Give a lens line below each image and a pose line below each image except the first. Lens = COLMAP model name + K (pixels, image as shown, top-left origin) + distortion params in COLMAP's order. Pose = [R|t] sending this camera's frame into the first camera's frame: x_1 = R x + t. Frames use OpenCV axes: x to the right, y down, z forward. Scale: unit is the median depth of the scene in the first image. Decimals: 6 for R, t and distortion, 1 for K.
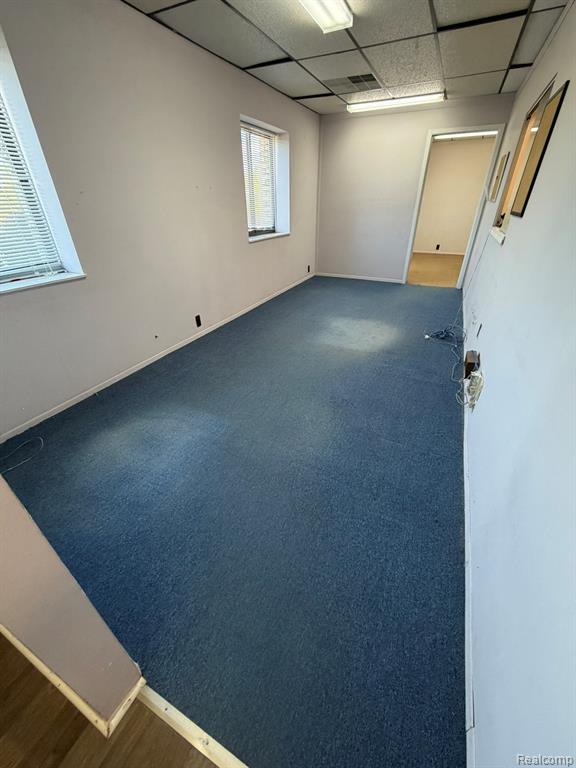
lens RADIAL K [[307.9, 0, 287.9], [0, 307.9, 383.4], [0, 0, 1]] dist [0.000588, 0.000049]
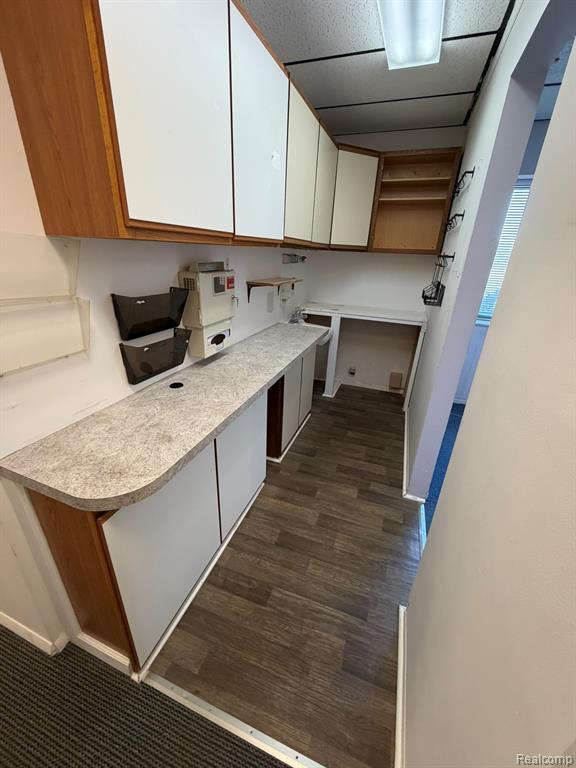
lens RADIAL K [[307.9, 0, 289.4], [0, 307.9, 385.8], [0, 0, 1]] dist [0.000588, 0.000049]
pose [[0.106645, 0.403963, -0.908538, 0.979692], [-0.544364, 0.788360, 0.286631, 0.309910], [0.832043, 0.464007, 0.303977, -0.694685]]
